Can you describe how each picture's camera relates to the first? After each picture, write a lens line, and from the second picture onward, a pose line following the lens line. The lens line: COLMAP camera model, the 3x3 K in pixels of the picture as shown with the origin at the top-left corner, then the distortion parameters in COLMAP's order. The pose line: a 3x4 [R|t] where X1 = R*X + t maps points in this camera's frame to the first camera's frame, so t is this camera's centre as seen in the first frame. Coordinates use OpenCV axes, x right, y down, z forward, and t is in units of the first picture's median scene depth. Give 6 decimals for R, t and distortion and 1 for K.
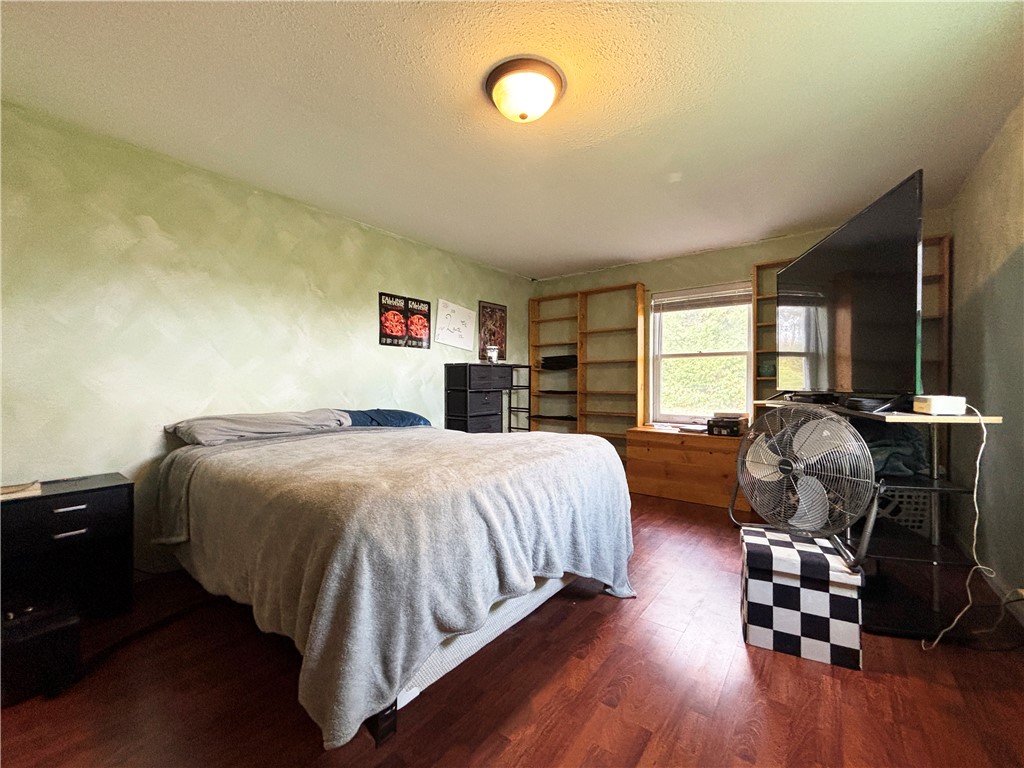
lens RADIAL K [[406.9, 0, 512.0], [0, 406.9, 384.3], [0, 0, 1]] dist [0.002012, -0.000038]
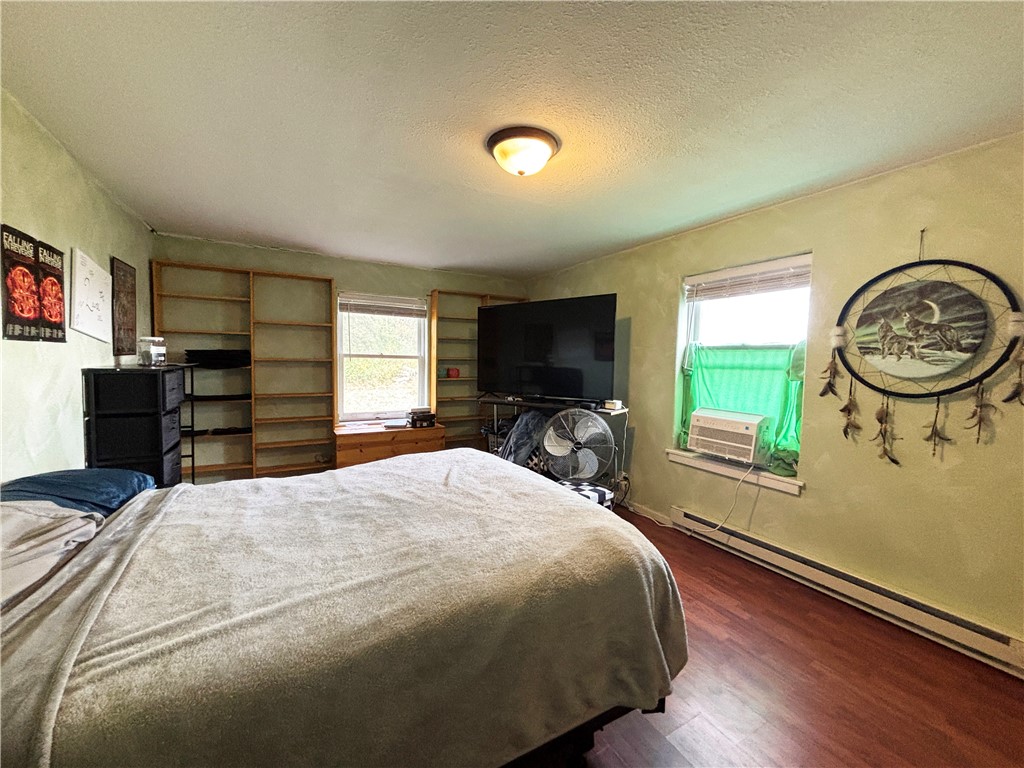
lens RADIAL K [[406.9, 0, 513.6], [0, 406.9, 381.6], [0, 0, 1]] dist [0.002012, -0.000038]
pose [[0.395730, -0.040376, 0.917479, -0.466313], [-0.012154, 0.998715, 0.049193, -0.070705], [-0.918287, -0.030618, 0.394731, 0.262399]]
